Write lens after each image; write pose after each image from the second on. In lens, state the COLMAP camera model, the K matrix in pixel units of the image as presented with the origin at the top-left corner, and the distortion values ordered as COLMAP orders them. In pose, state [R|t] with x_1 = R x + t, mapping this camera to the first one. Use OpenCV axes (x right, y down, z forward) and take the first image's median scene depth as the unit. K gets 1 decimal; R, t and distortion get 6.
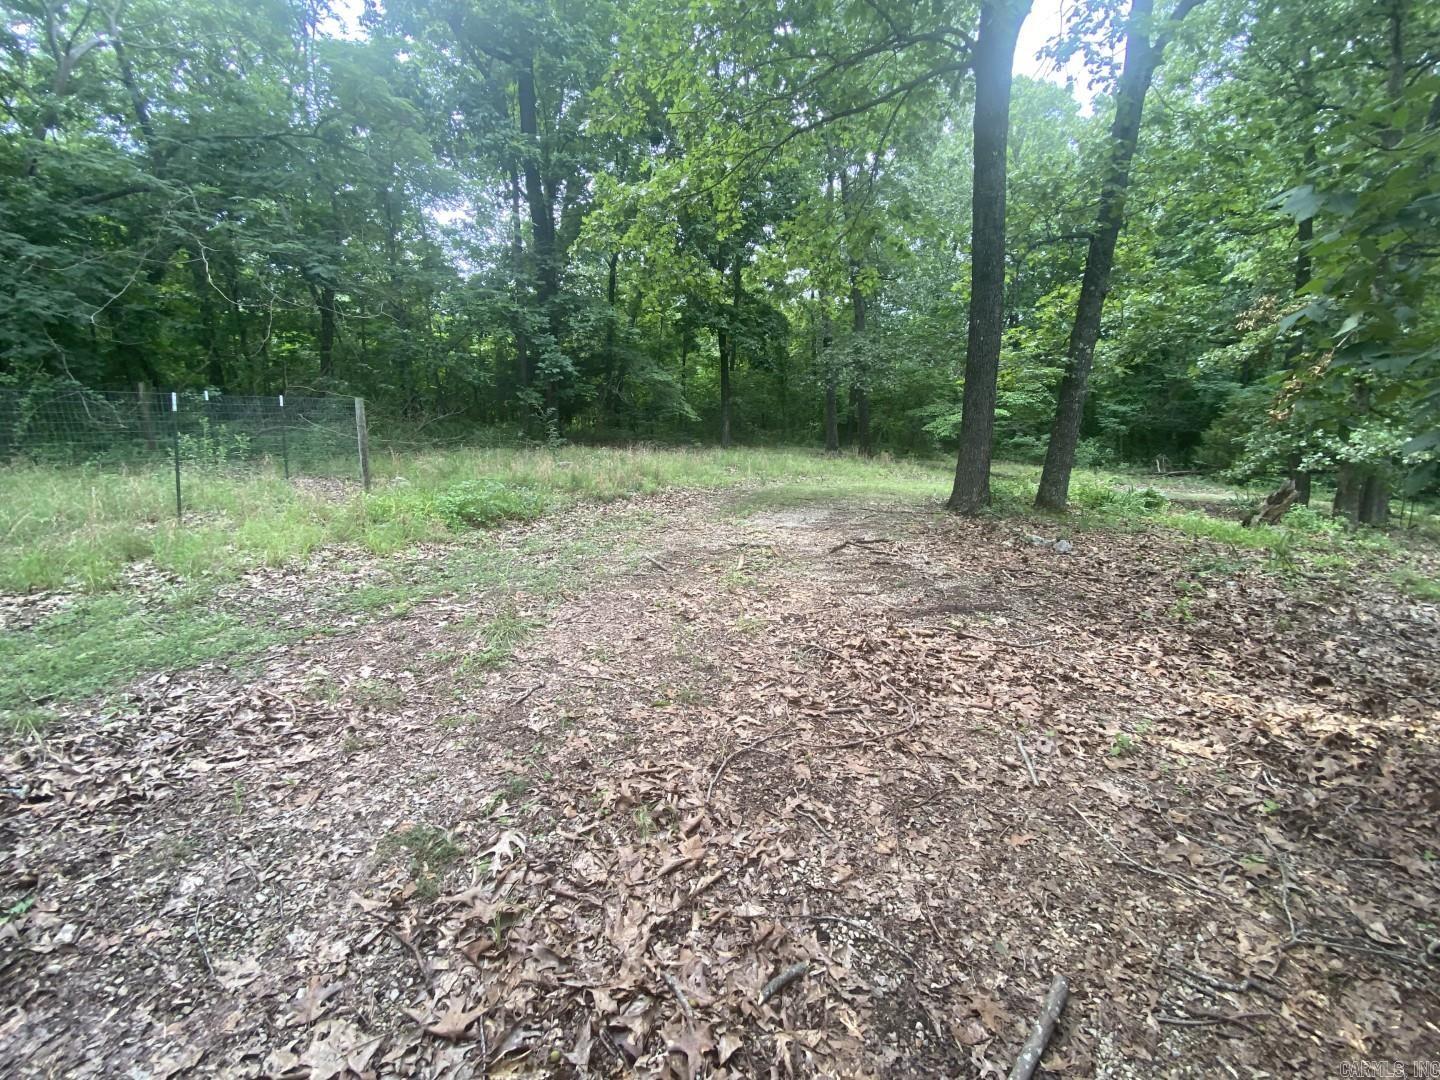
lens RADIAL K [[590.2, 0, 720.7], [0, 590.2, 539.3], [0, 0, 1]] dist [0.002267, -0.000133]
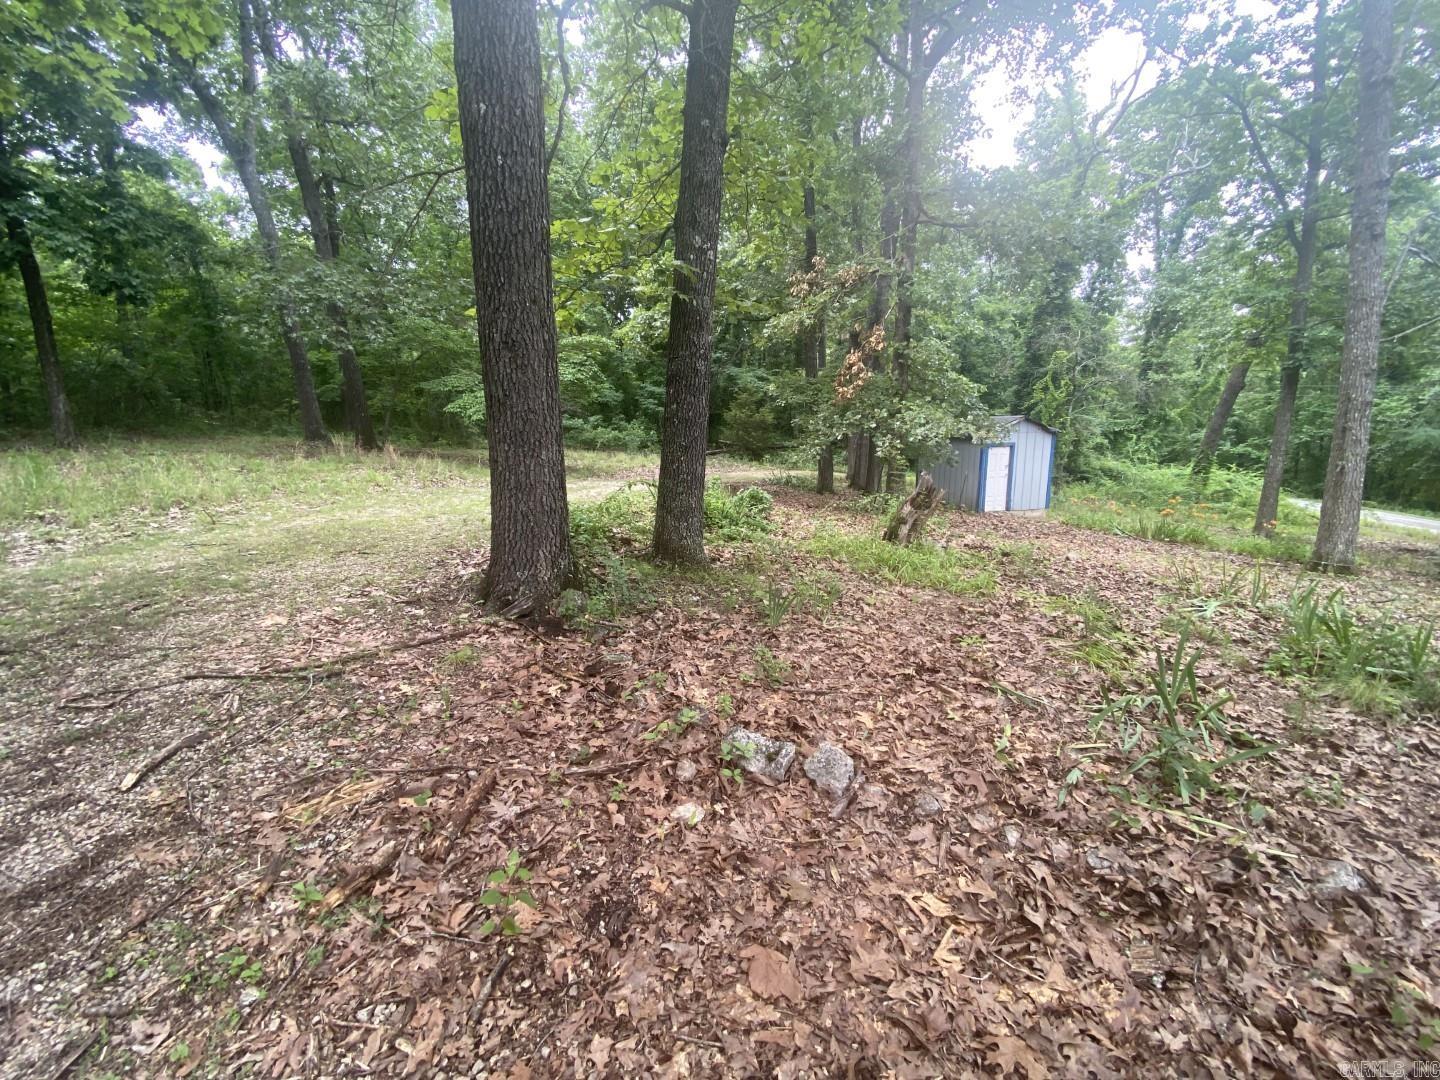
lens RADIAL K [[590.2, 0, 720.0], [0, 590.2, 539.3], [0, 0, 1]] dist [0.002267, -0.000133]
pose [[0.746914, -0.139436, 0.650136, 0.099955], [0.121356, 0.989929, 0.072891, -0.040904], [-0.653752, 0.024455, 0.756314, 0.237414]]
